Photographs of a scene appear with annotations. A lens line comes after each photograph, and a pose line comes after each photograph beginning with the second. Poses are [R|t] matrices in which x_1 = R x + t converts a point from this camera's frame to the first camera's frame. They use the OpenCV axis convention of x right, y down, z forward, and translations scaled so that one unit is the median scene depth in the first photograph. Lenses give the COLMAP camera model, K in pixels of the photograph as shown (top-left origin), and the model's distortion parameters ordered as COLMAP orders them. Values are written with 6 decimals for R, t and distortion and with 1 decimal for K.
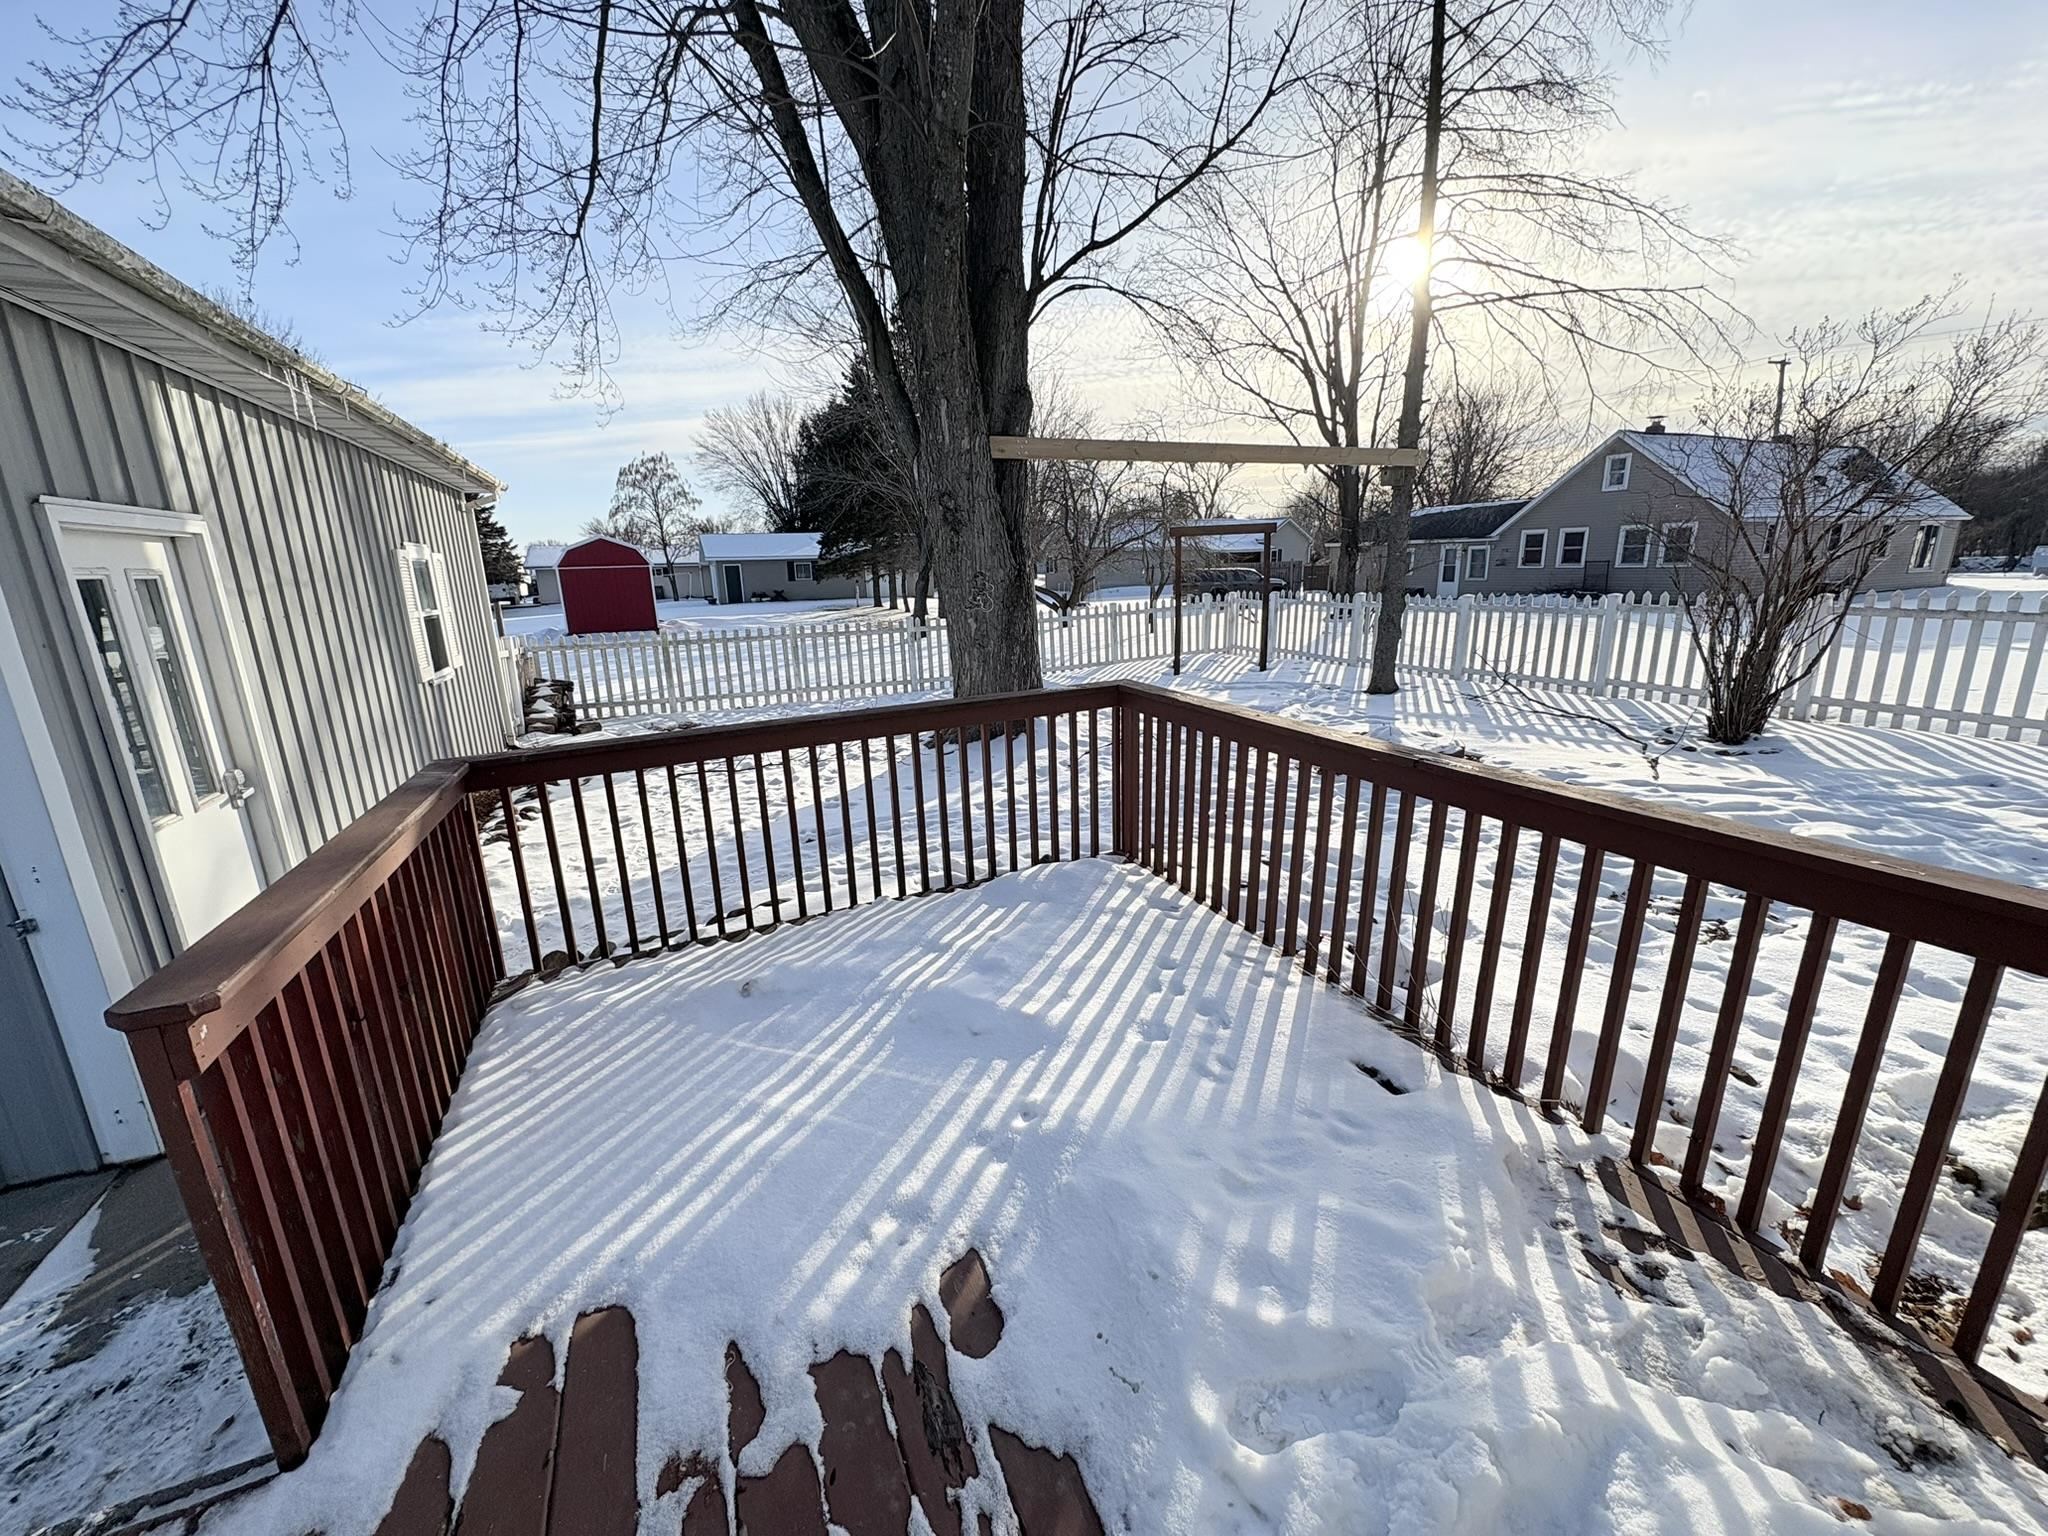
lens RADIAL K [[813.4, 0, 1024.0], [0, 813.4, 768.0], [0, 0, 1]] dist [-0.004176, 0.000351]
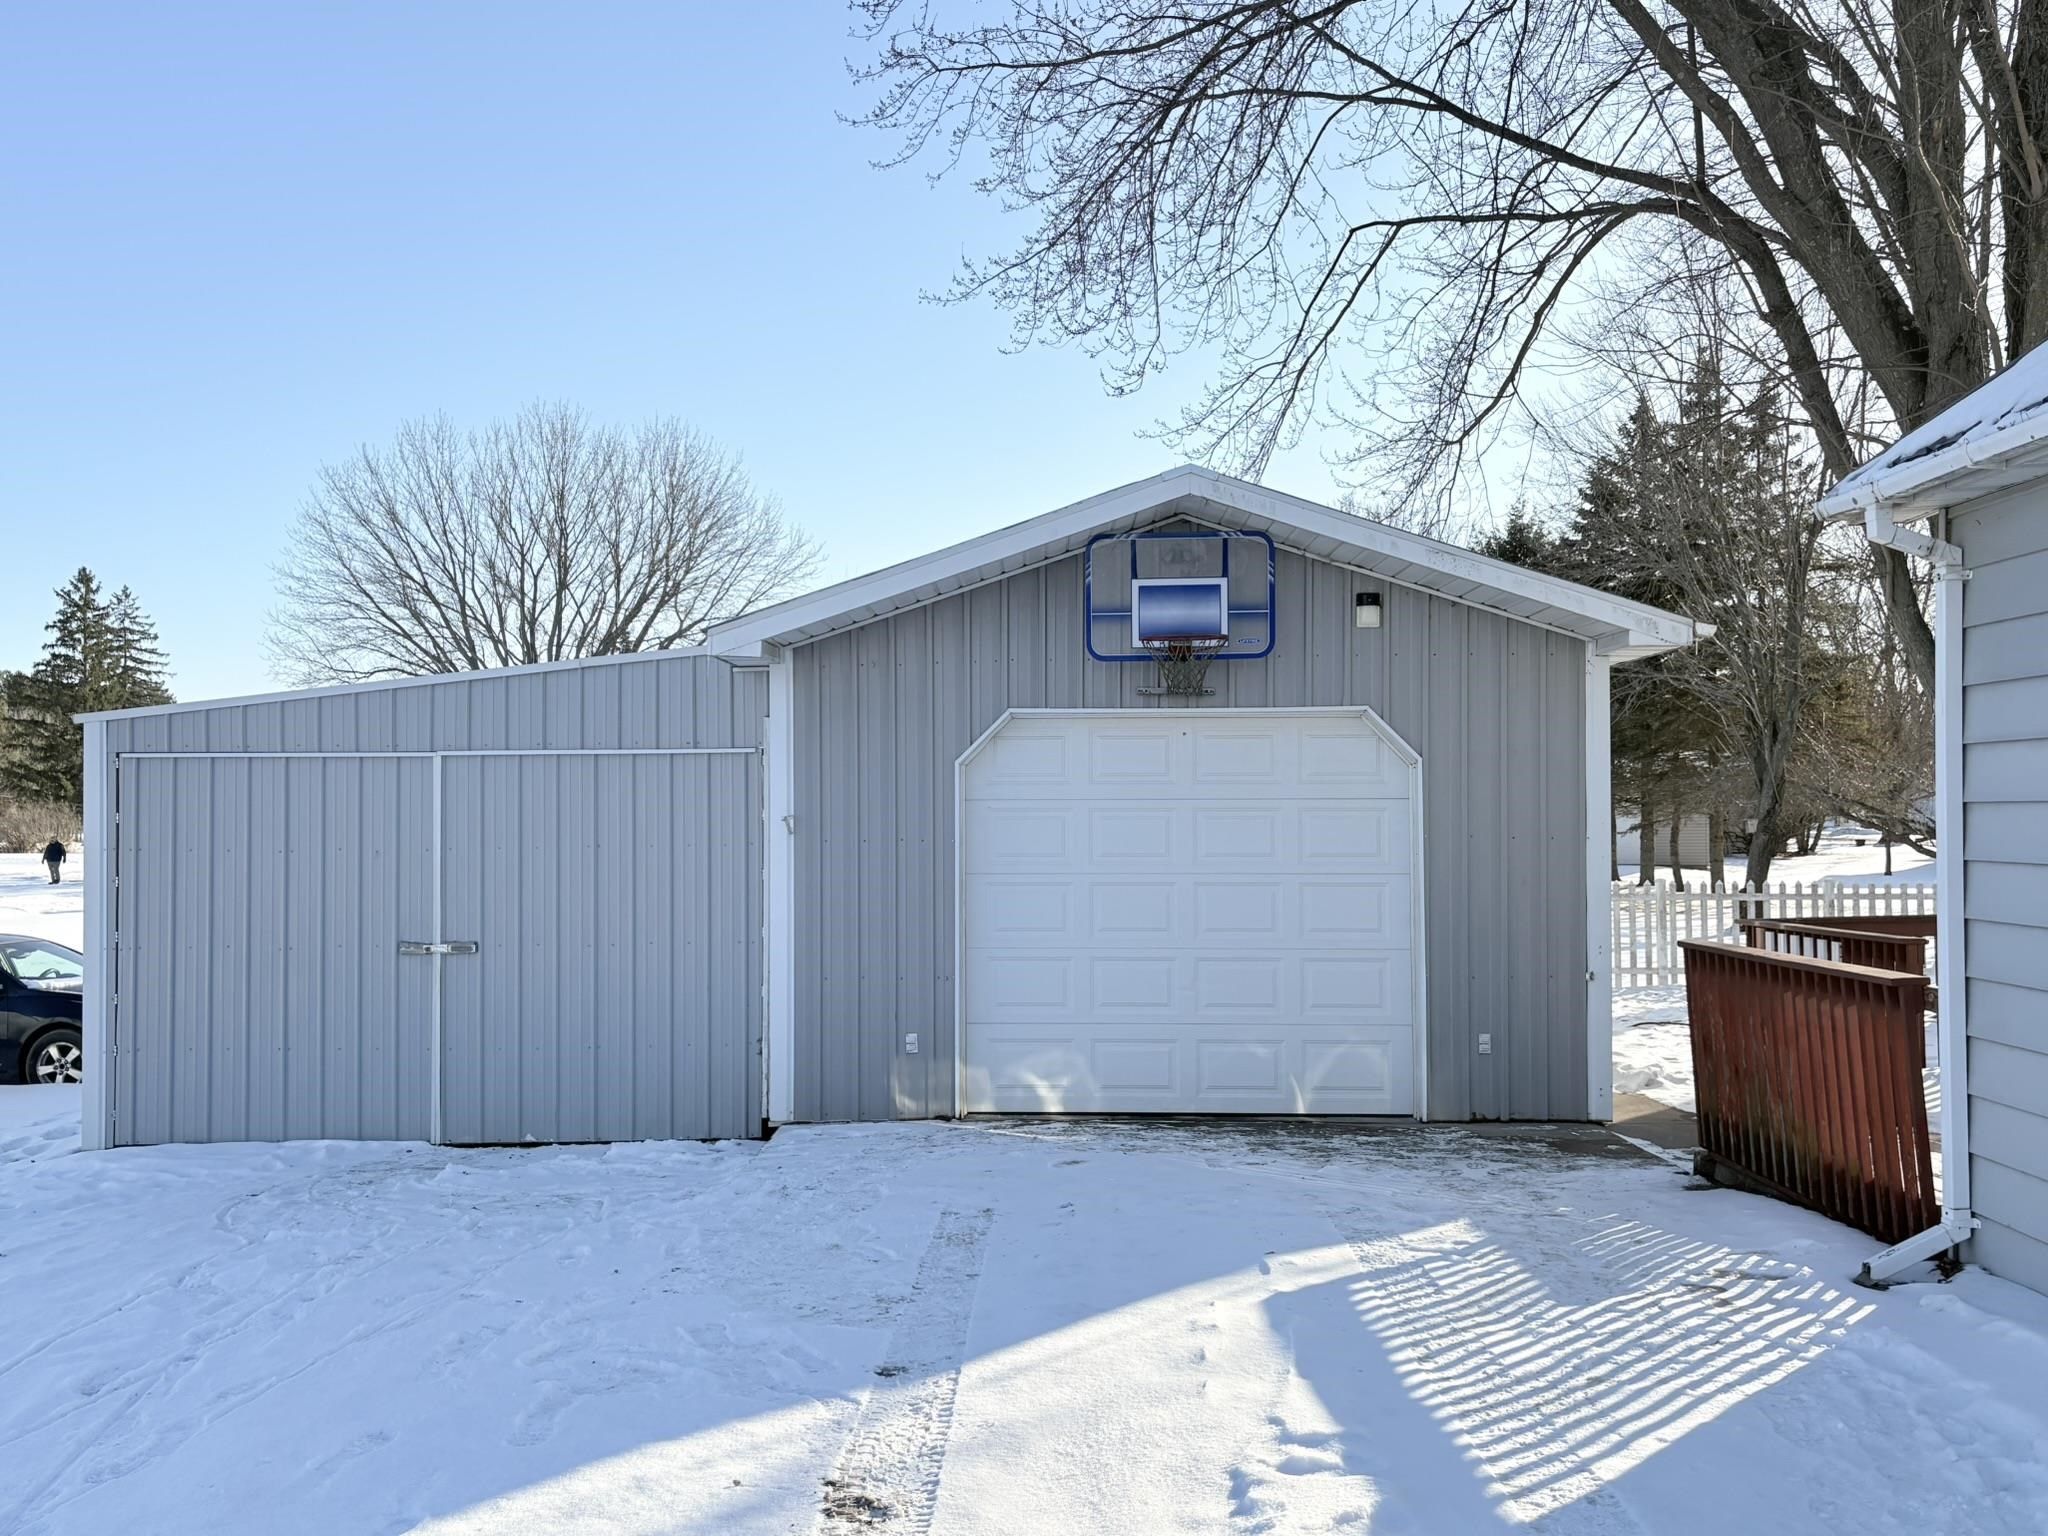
lens RADIAL K [[1701.1, 0, 1024.0], [0, 1701.1, 768.0], [0, 0, 1]] dist [0.062770, -0.000531]
pose [[0.903385, 0.015808, -0.428538, -0.268238], [-0.127884, 0.963780, -0.234037, 0.329798], [0.409317, 0.266229, 0.872687, -1.284075]]
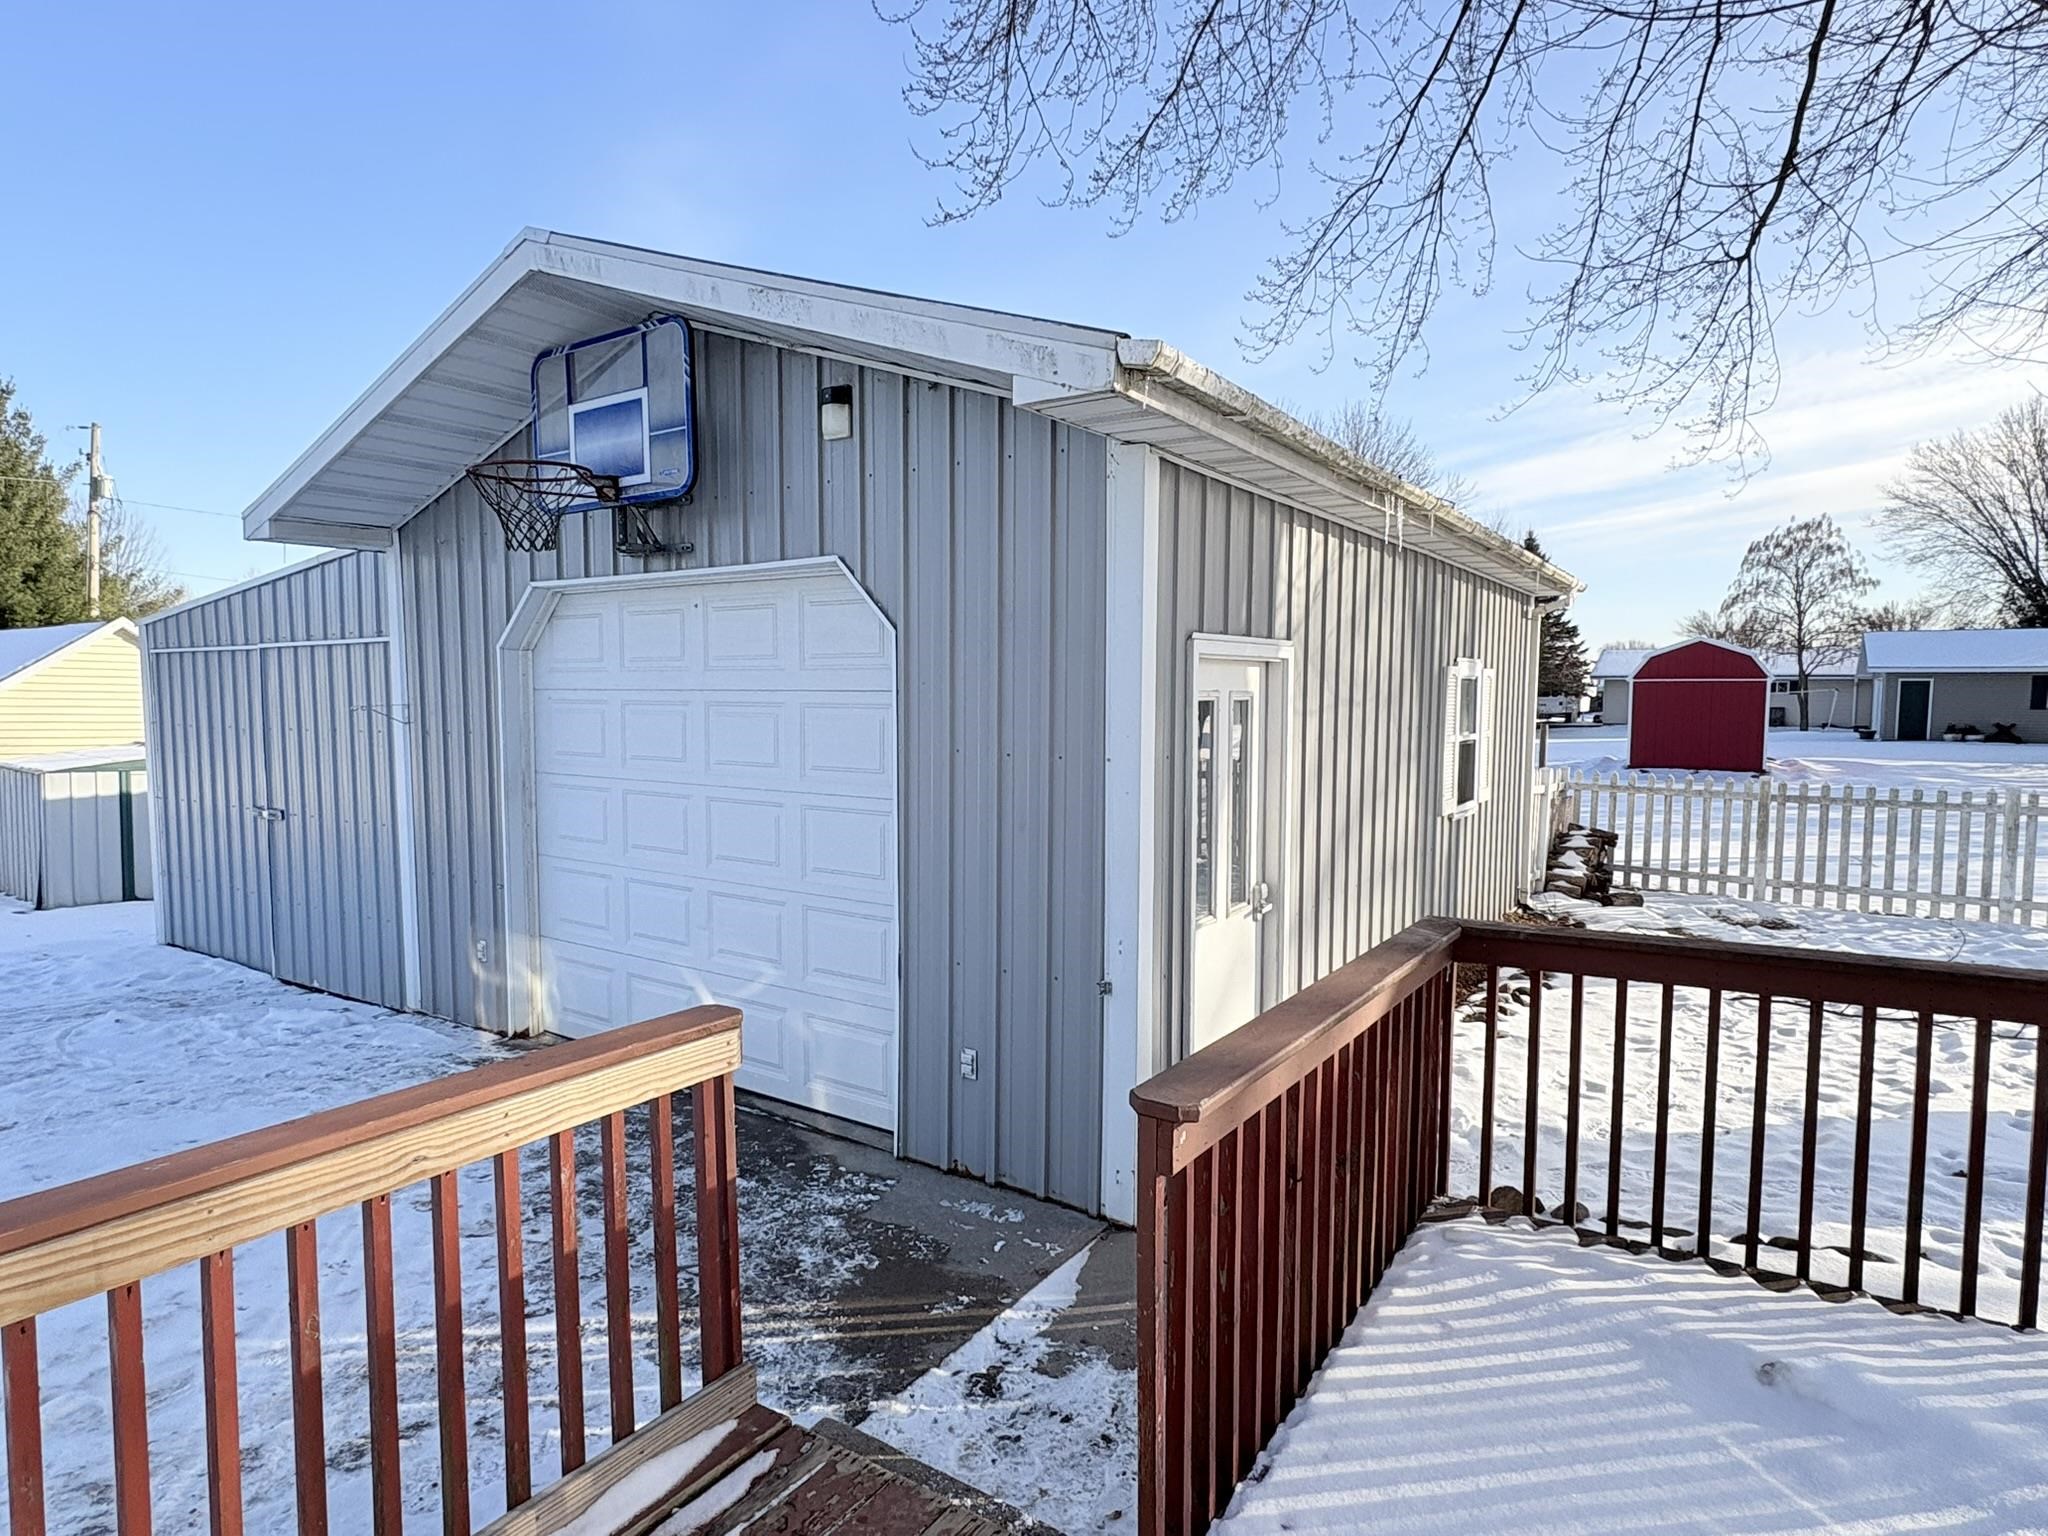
lens RADIAL K [[1124.9, 0, 1024.0], [0, 1124.9, 768.0], [0, 0, 1]] dist [0.004882, -0.000425]
pose [[0.534166, 0.094367, -0.840096, 0.024446], [-0.223581, 0.974135, -0.032739, -0.015524], [0.815278, 0.205318, 0.541449, -0.024237]]
